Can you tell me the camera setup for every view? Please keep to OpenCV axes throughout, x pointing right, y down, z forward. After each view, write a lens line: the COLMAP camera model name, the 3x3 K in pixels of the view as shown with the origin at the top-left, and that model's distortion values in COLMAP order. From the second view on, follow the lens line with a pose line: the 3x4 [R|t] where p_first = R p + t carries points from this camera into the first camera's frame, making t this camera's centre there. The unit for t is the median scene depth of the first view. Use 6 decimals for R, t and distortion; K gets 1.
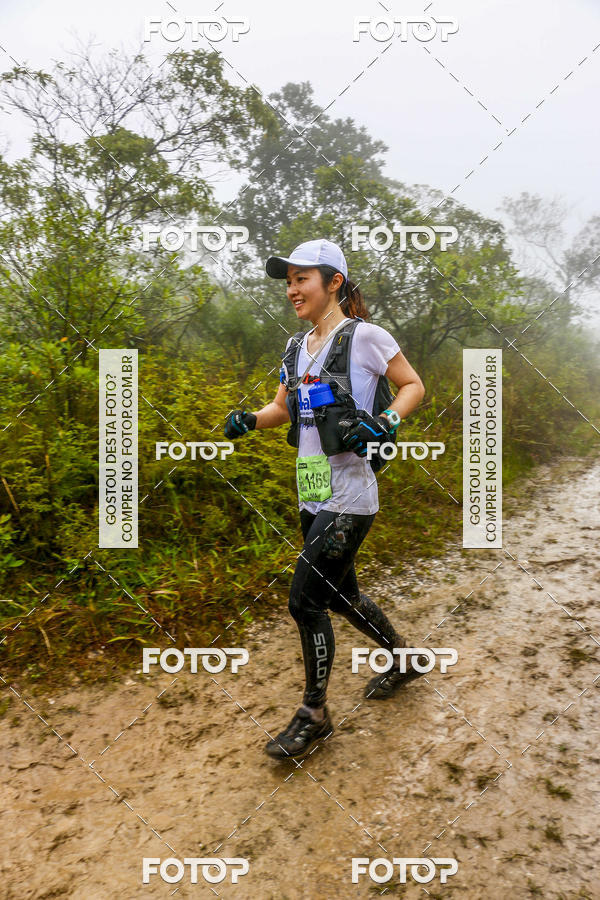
lens RADIAL K [[734.0, 0, 307.1], [0, 734.0, 458.6], [0, 0, 1]] dist [-0.184802, 0.149826]
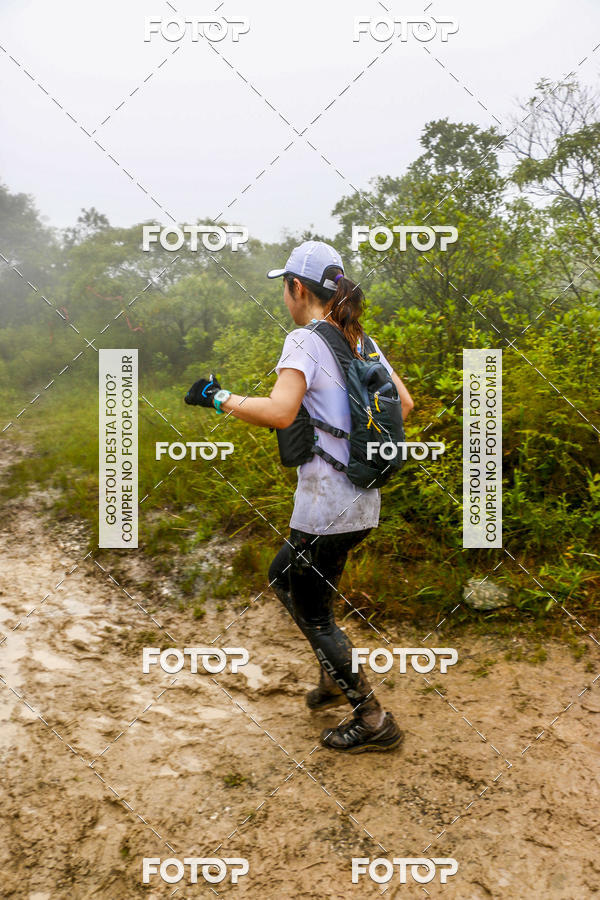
lens RADIAL K [[734.0, 0, 299.8], [0, 734.0, 448.0], [0, 0, 1]] dist [-0.184802, 0.149826]
pose [[0.729514, 0.115149, -0.674204, -0.042664], [-0.094773, 0.993236, 0.067090, 0.012625], [0.677368, 0.014953, 0.735492, -0.061457]]
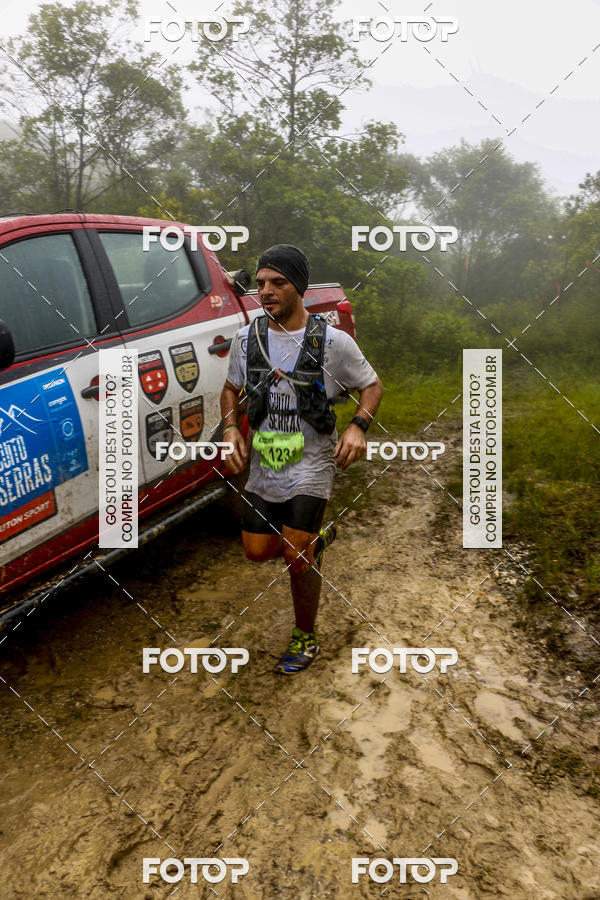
lens RADIAL K [[734.0, 0, 308.2], [0, 734.0, 449.7], [0, 0, 1]] dist [-0.184802, 0.149826]
pose [[0.160788, 0.201183, -0.966267, -0.302417], [-0.148523, 0.972789, 0.177827, -0.002065], [0.975750, 0.114921, 0.186294, 0.138076]]
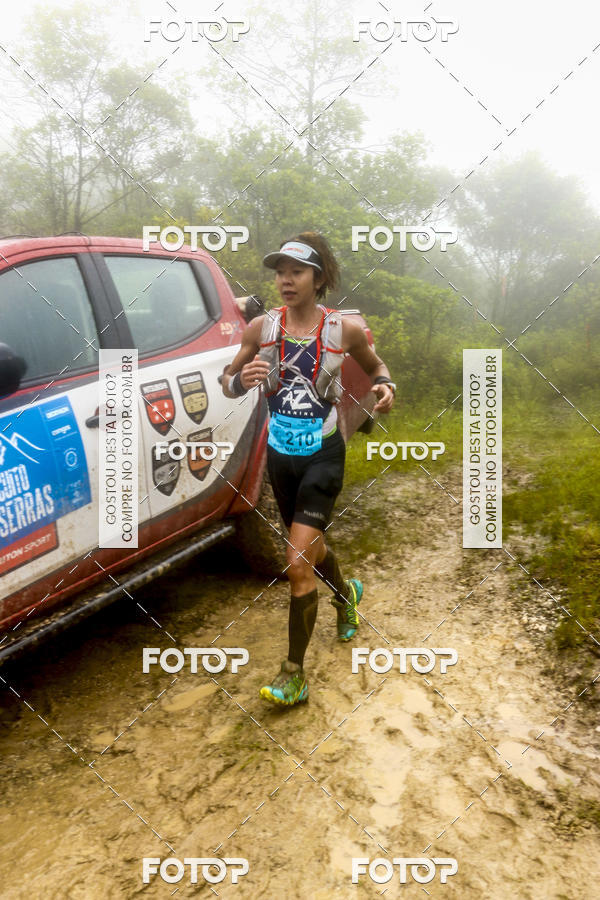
lens RADIAL K [[817.2, 0, 304.2], [0, 817.2, 460.6], [0, 0, 1]] dist [-0.085941, 0.000000]
pose [[0.130471, 0.159885, -0.978475, -0.238479], [-0.148099, 0.978982, 0.140219, 0.000174], [0.980328, 0.126617, 0.151407, 0.137031]]
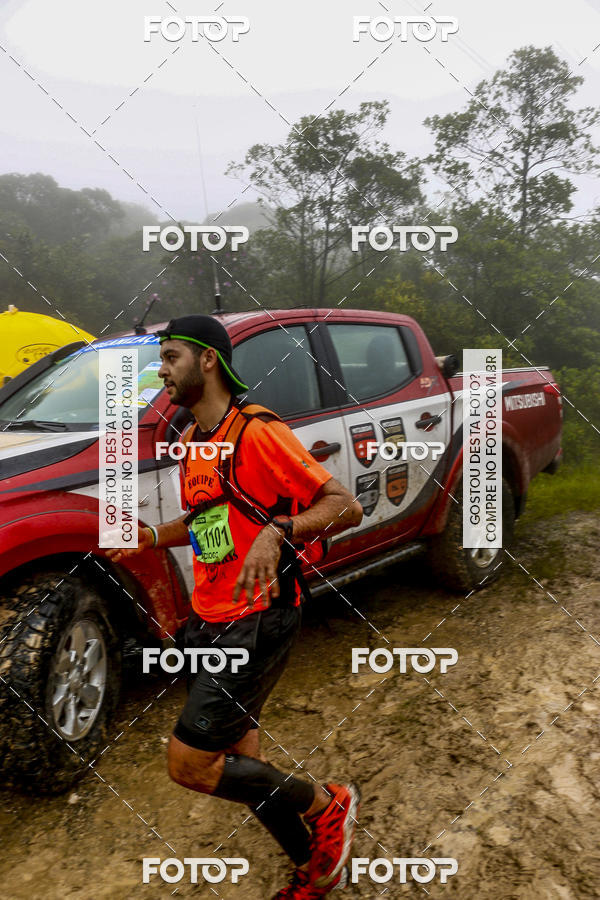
lens RADIAL K [[734.0, 0, 306.2], [0, 734.0, 456.9], [0, 0, 1]] dist [-0.184802, 0.149826]
pose [[-0.161662, 0.117081, -0.979876, -0.128855], [-0.162886, 0.976152, 0.143510, -0.027268], [0.973311, 0.182808, -0.138736, 0.180050]]
